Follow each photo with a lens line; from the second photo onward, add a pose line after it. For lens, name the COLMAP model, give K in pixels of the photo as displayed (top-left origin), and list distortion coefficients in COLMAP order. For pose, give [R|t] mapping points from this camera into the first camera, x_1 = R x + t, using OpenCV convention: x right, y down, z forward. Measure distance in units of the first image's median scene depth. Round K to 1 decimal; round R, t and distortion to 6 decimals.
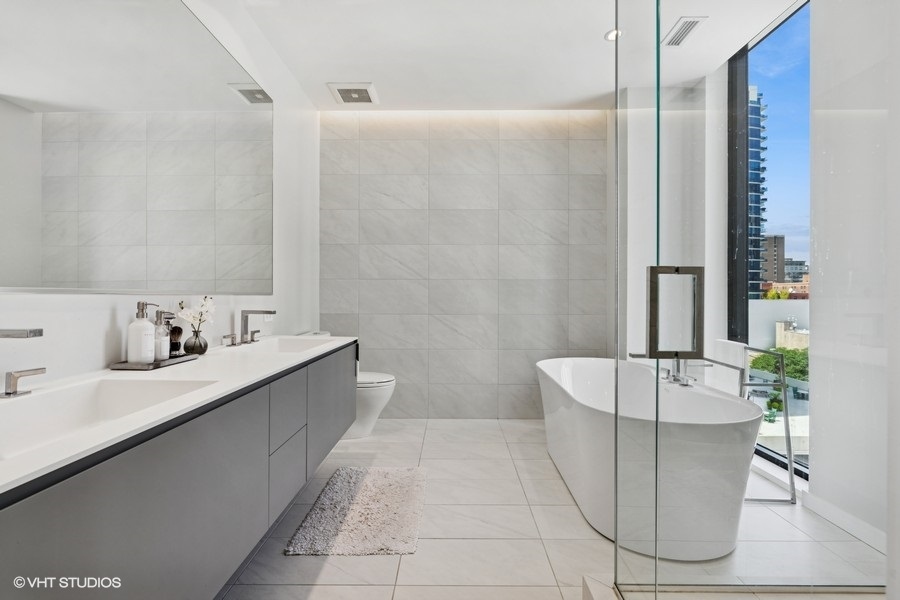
lens RADIAL K [[430.2, 0, 449.0], [0, 430.2, 297.7], [0, 0, 1]] dist [-0.006000, 0.000253]
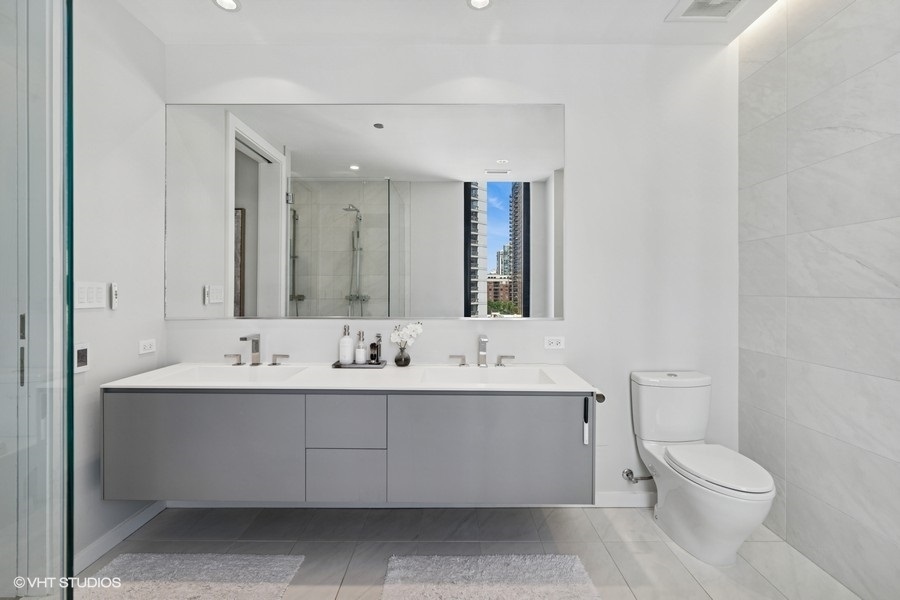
lens RADIAL K [[411.1, 0, 448.9], [0, 411.1, 294.3], [0, 0, 1]] dist [-0.003216, 0.002049]
pose [[-0.008904, 0.004278, -0.999951, 0.333862], [-0.004495, 0.999981, 0.004319, -0.046682], [0.999950, 0.004534, -0.008885, 0.561977]]
